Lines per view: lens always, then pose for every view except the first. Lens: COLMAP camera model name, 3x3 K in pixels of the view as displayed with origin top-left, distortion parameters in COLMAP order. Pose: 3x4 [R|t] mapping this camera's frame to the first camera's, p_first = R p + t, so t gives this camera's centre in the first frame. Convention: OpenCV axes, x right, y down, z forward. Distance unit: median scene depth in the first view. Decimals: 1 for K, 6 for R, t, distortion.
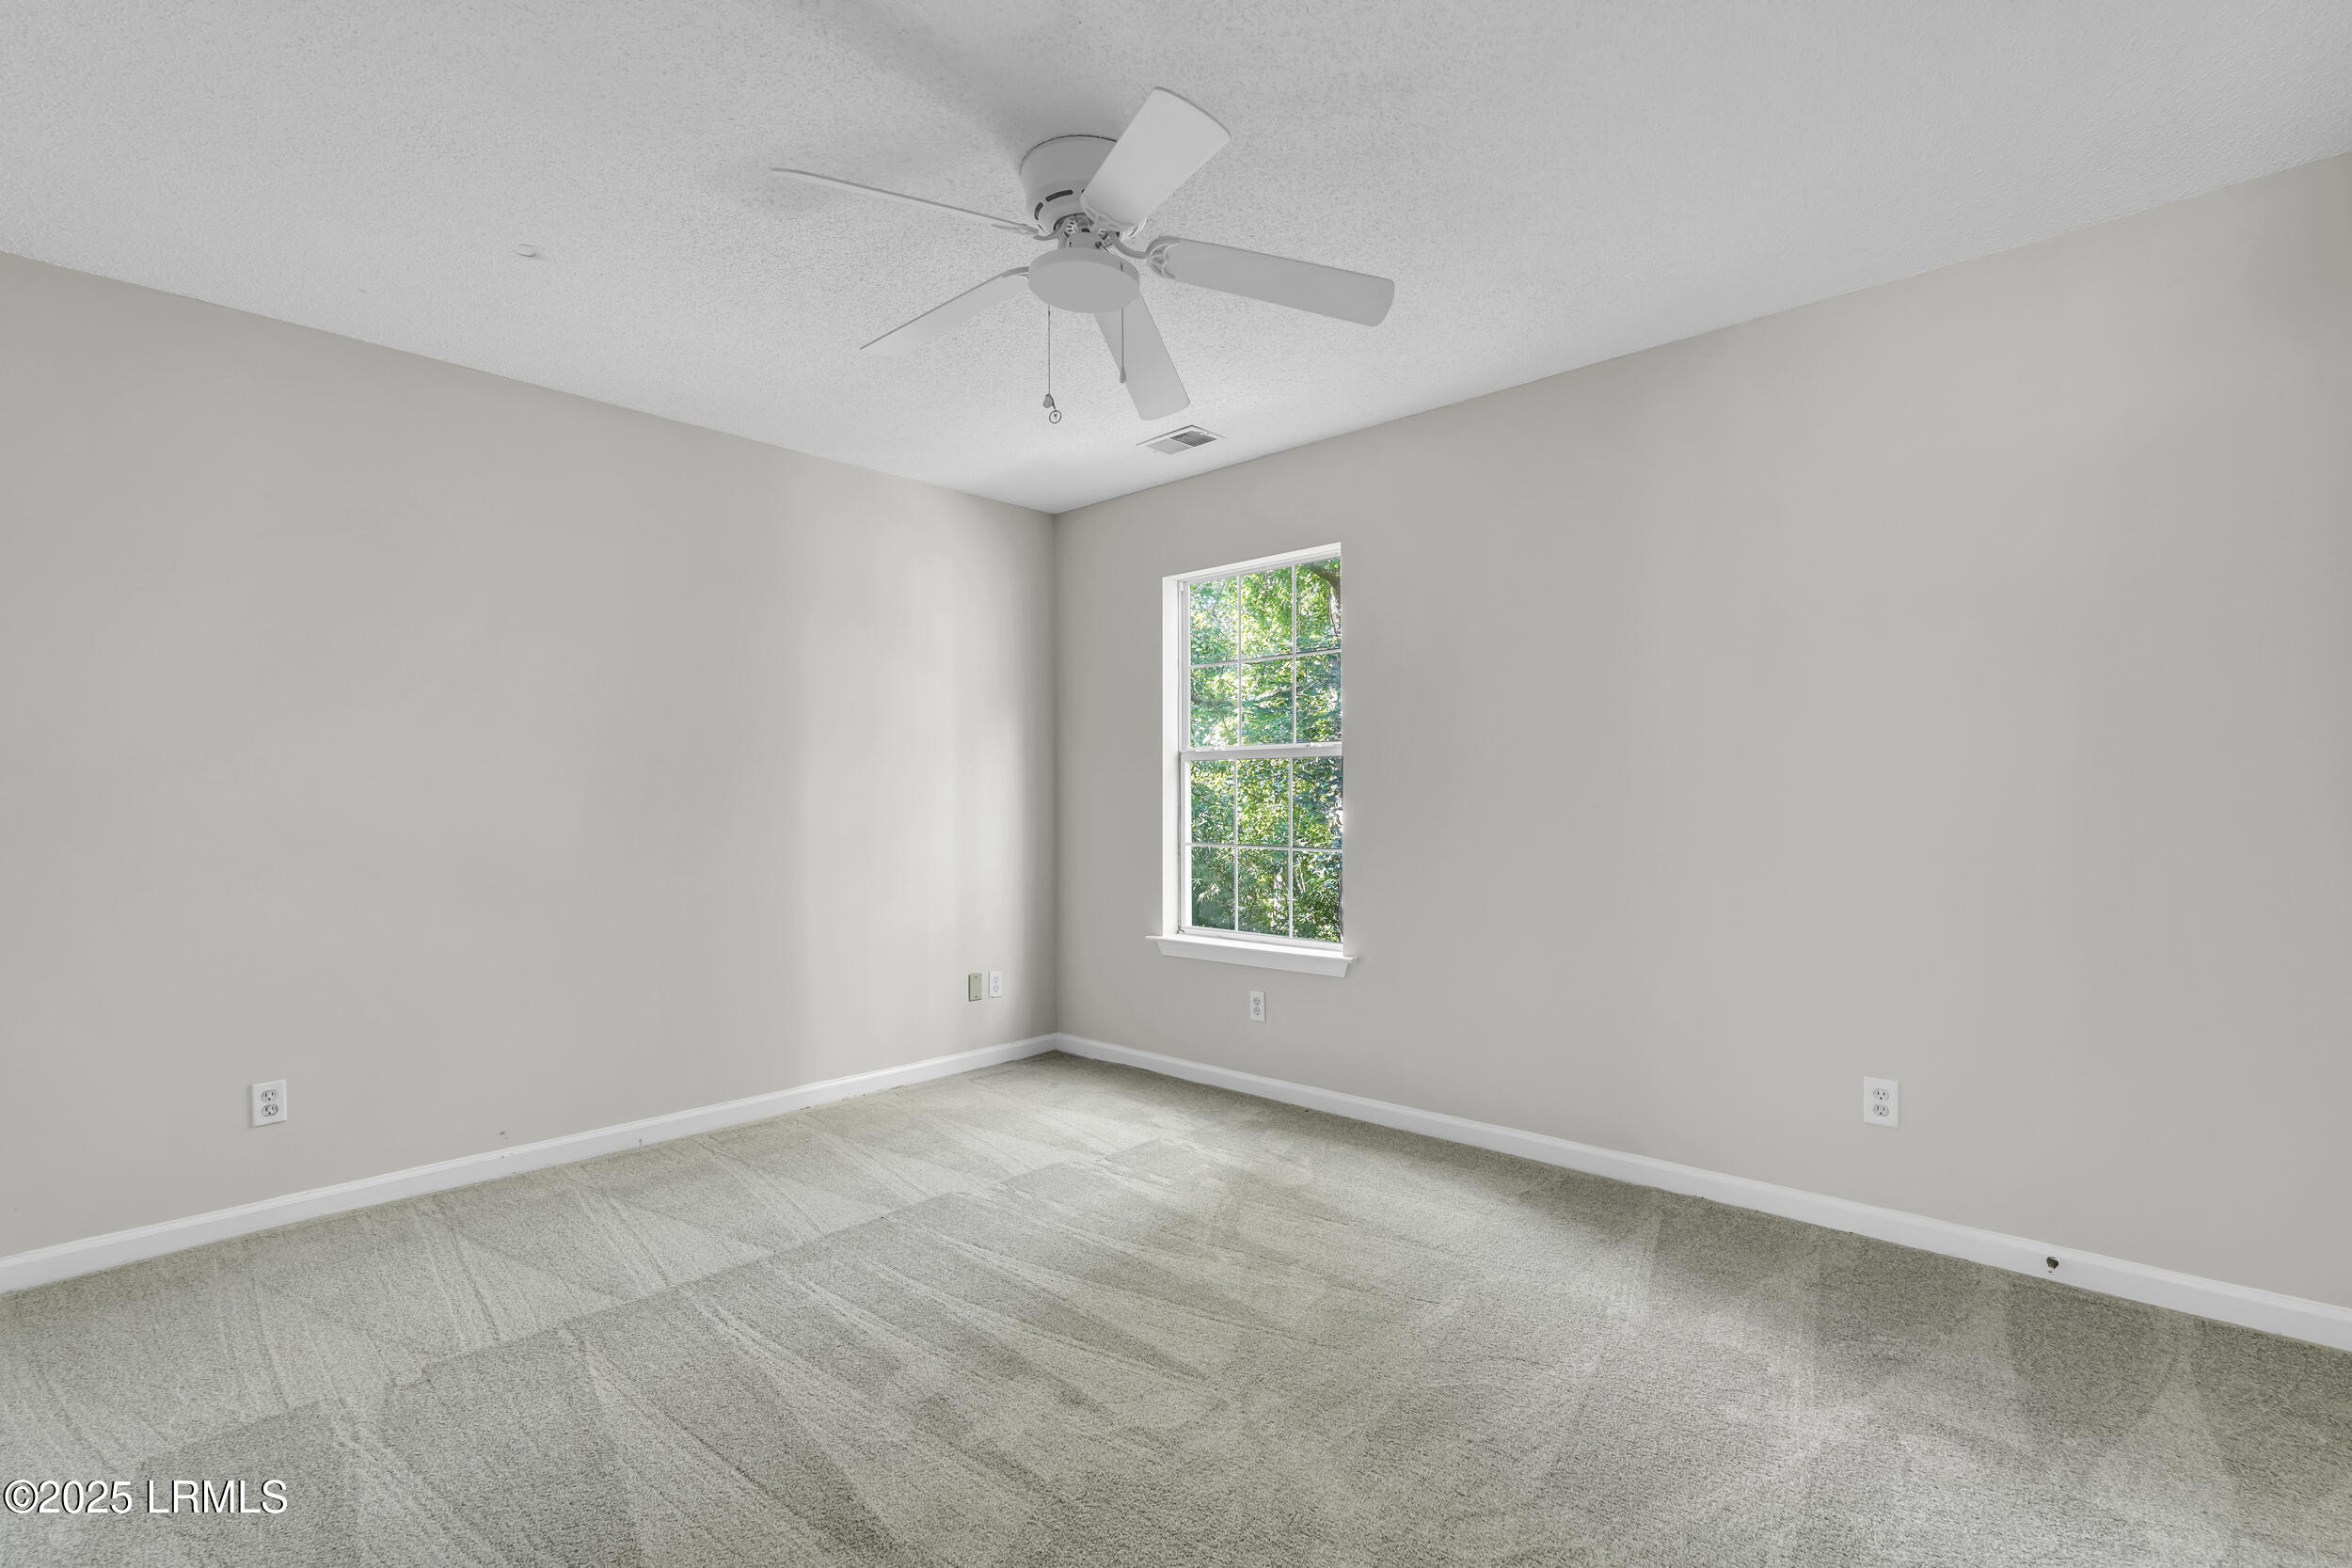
lens RADIAL K [[1054.1, 0, 1174.5], [0, 1054.1, 791.2], [0, 0, 1]] dist [-0.004817, 0.004300]
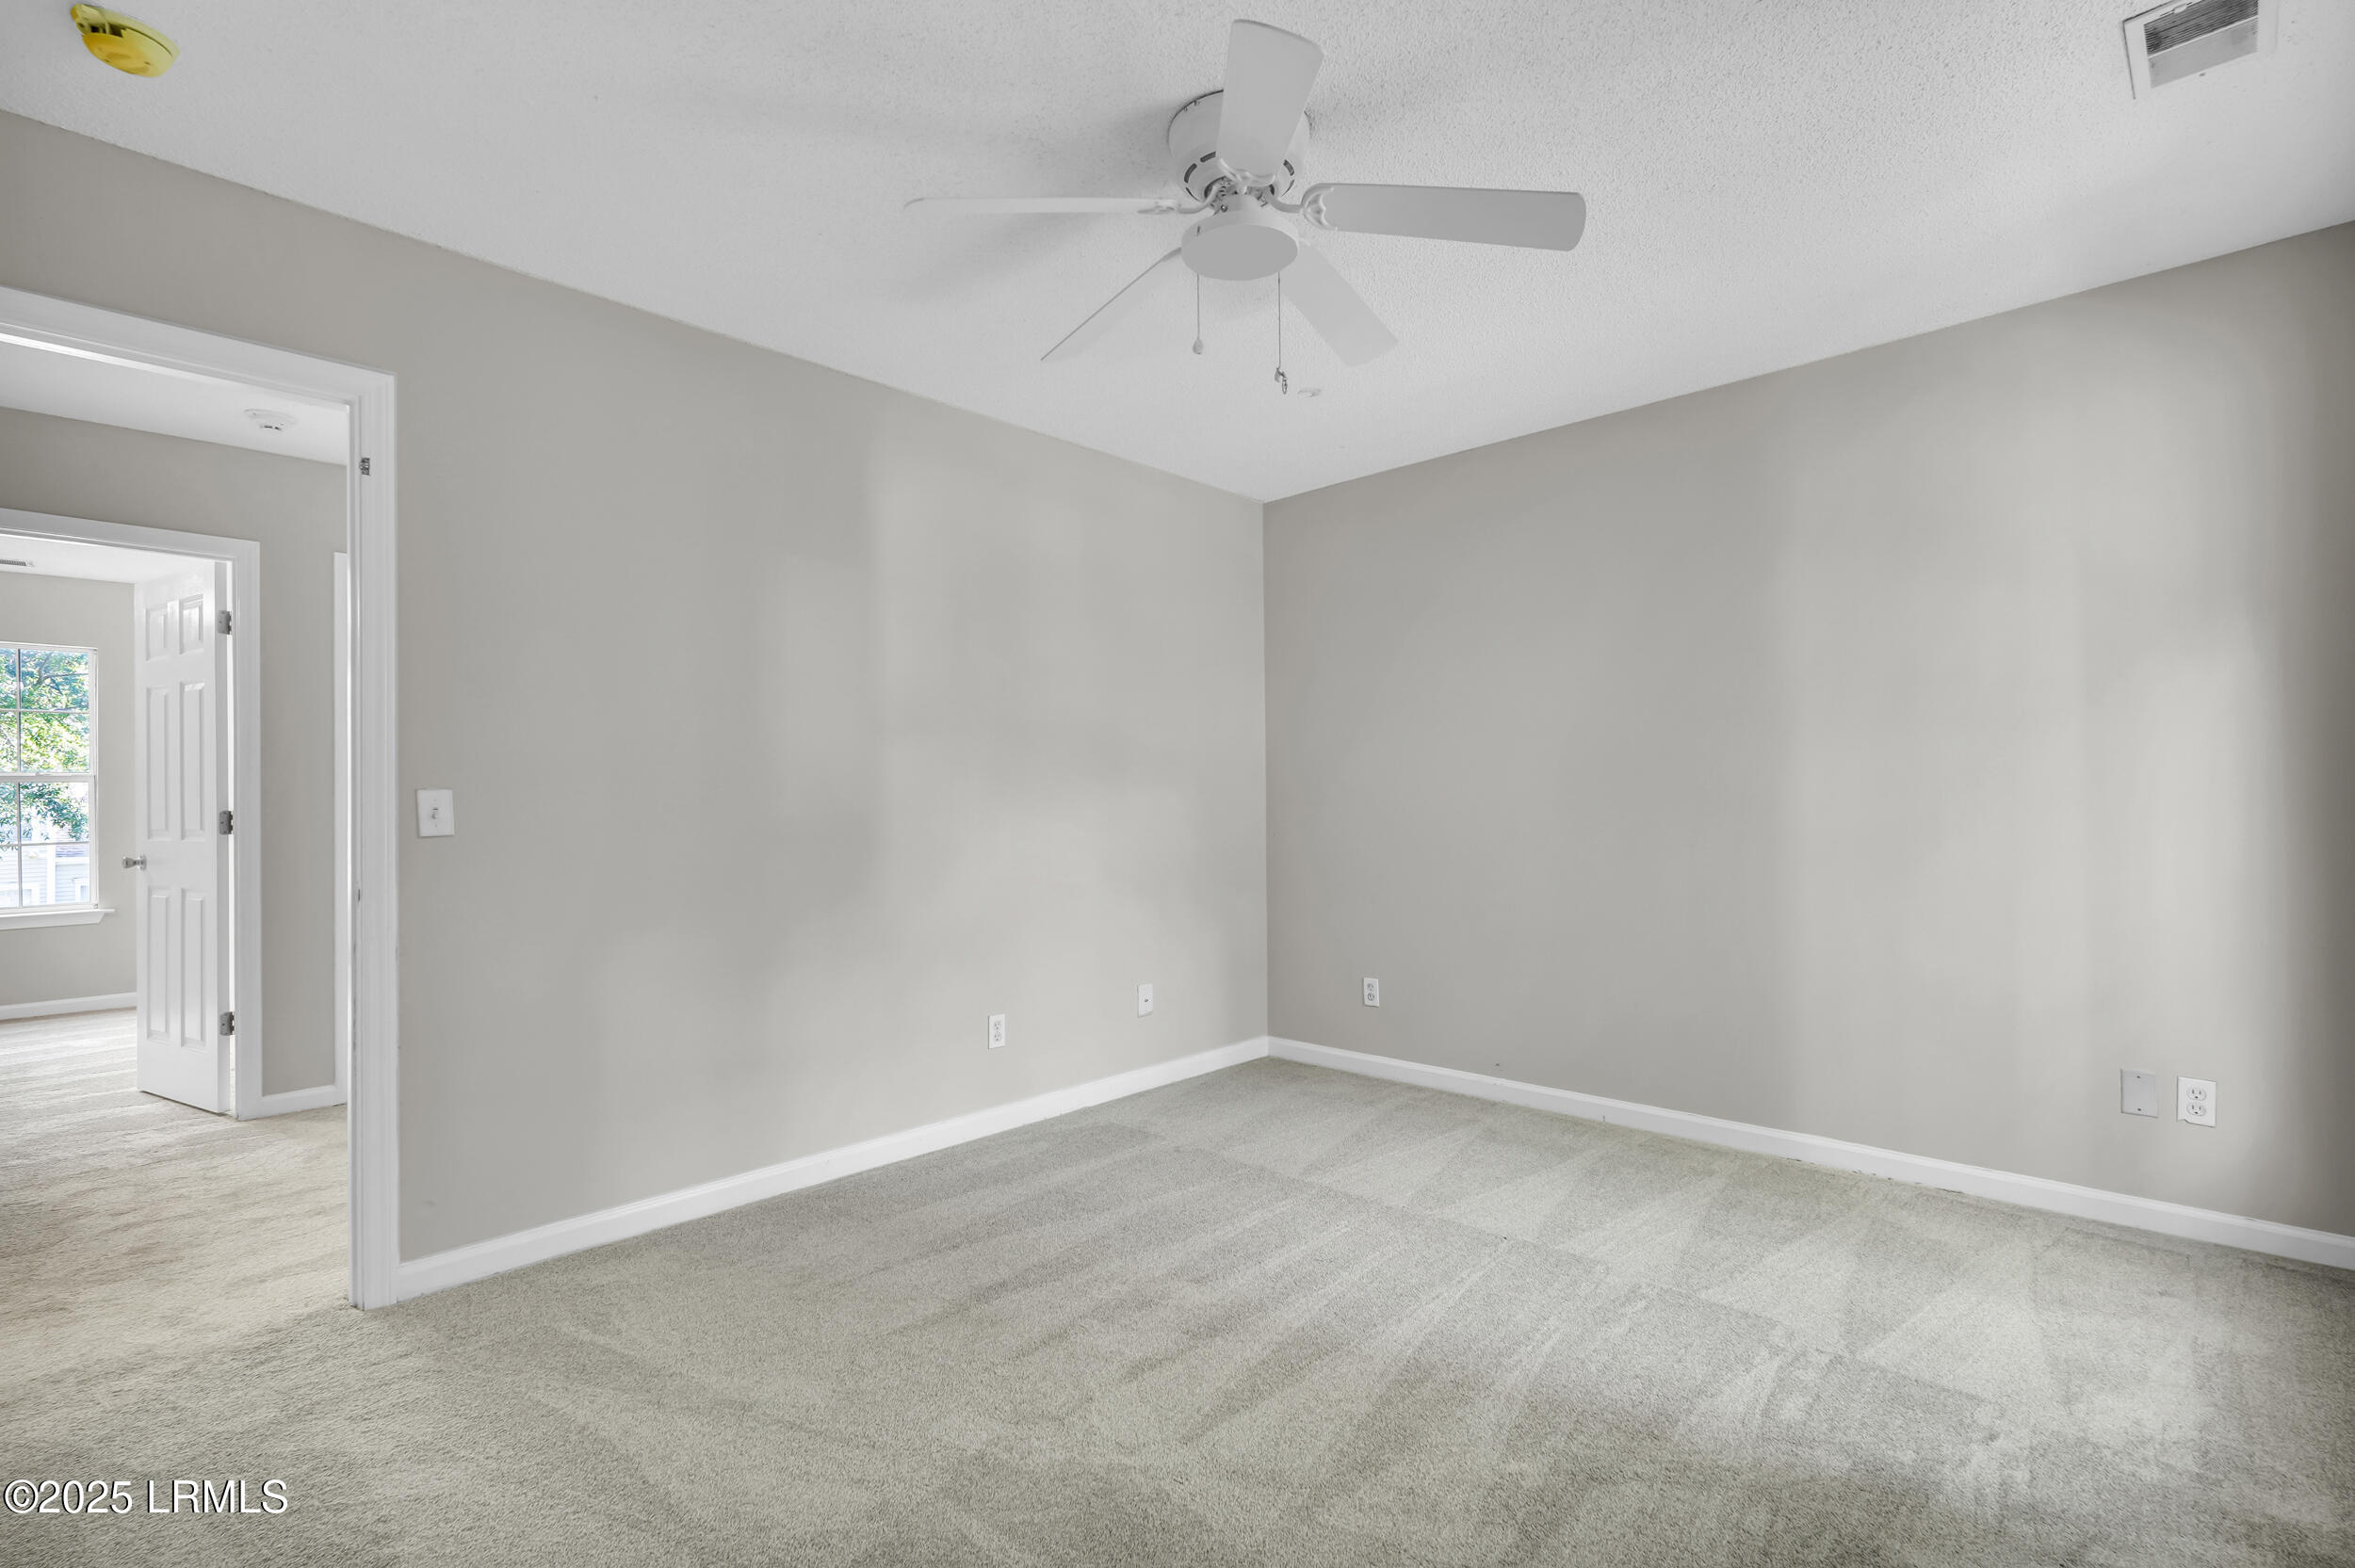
lens RADIAL K [[1055.4, 0, 1176.0], [0, 1055.4, 791.2], [0, 0, 1]] dist [-0.004817, 0.004300]
pose [[0.009301, -0.003061, -0.999952, 0.574039], [0.017775, 0.999838, -0.002895, 0.006822], [0.999799, -0.017747, 0.009354, 0.622122]]
